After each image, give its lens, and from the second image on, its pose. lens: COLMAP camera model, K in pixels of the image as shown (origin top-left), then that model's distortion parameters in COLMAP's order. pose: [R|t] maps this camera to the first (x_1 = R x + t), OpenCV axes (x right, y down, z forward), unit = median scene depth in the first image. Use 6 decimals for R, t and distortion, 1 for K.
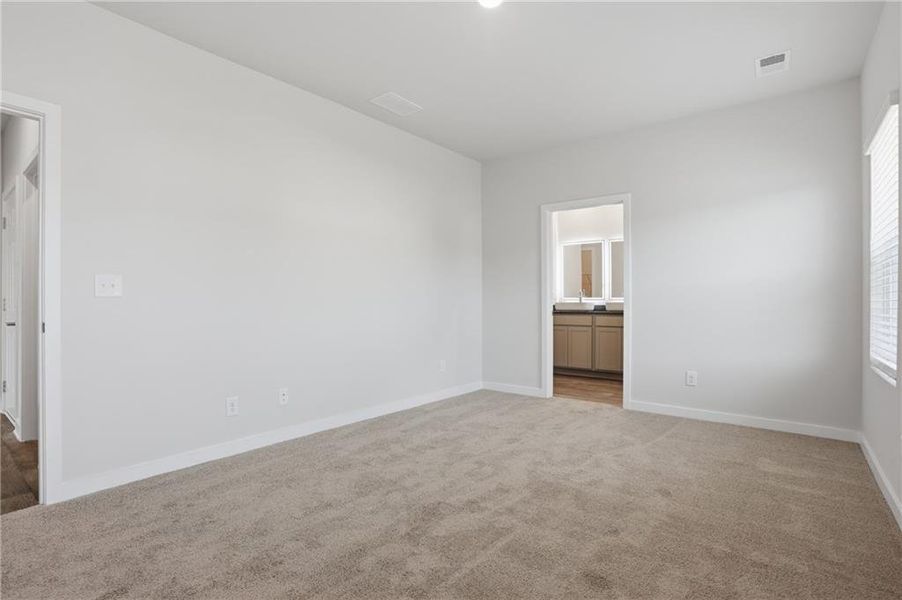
lens RADIAL K [[451.3, 0, 451.0], [0, 451.3, 300.0], [0, 0, 1]] dist [-0.036114, 0.000118]
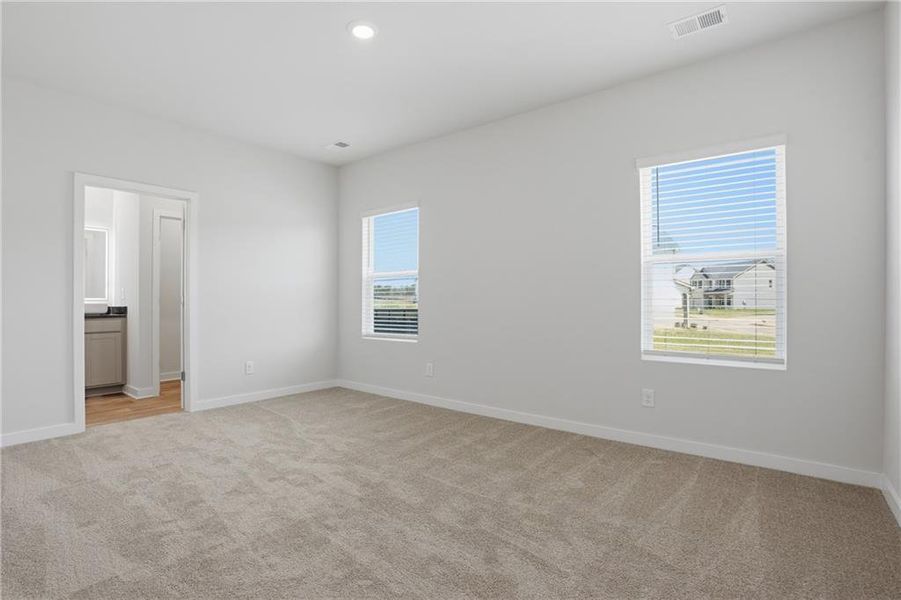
lens RADIAL K [[449.8, 0, 450.5], [0, 449.8, 300.0], [0, 0, 1]] dist [-0.084505, 0.035710]
pose [[-0.032960, 0.005270, 0.999443, -0.707388], [0.000580, 0.999986, -0.005253, 0.005831], [-0.999456, 0.000407, -0.032963, 0.572335]]
